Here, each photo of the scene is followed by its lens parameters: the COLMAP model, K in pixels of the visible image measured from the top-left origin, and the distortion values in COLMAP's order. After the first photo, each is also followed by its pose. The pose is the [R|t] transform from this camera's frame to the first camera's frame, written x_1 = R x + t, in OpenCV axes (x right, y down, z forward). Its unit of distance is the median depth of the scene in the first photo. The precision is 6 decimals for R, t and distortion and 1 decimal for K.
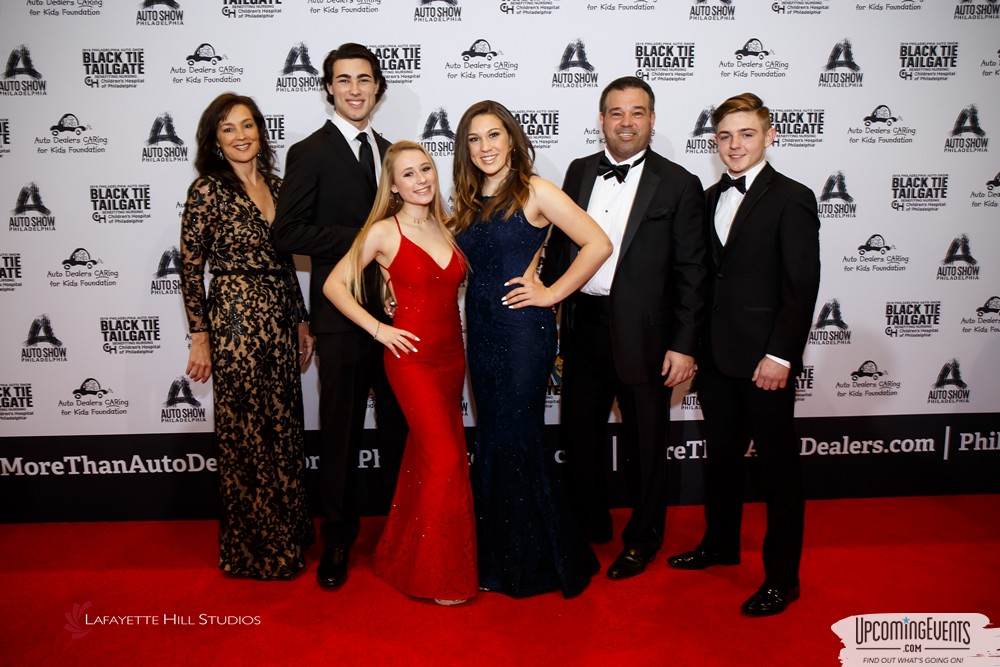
lens RADIAL K [[888.4, 0, 486.4], [0, 888.4, 329.7], [0, 0, 1]] dist [-0.102676, 0.141720]
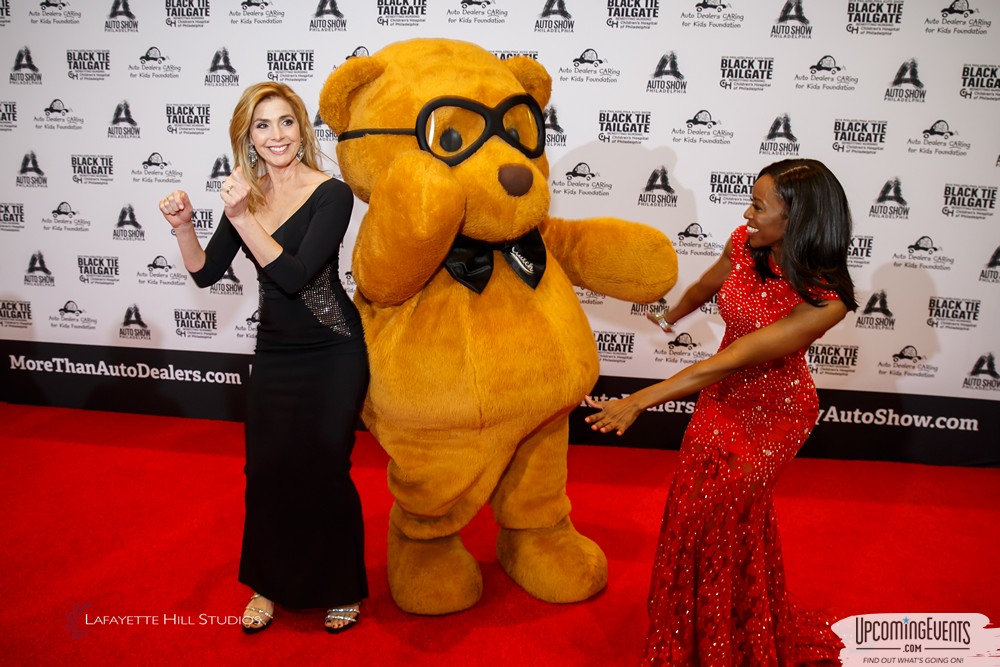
lens RADIAL K [[739.6, 0, 514.7], [0, 739.6, 323.3], [0, 0, 1]] dist [-0.098401, 0.071953]
pose [[0.988074, 0.073831, -0.135126, 0.359954], [-0.068088, 0.996588, 0.046648, -0.007093], [0.138109, -0.036892, 0.989730, 0.011135]]
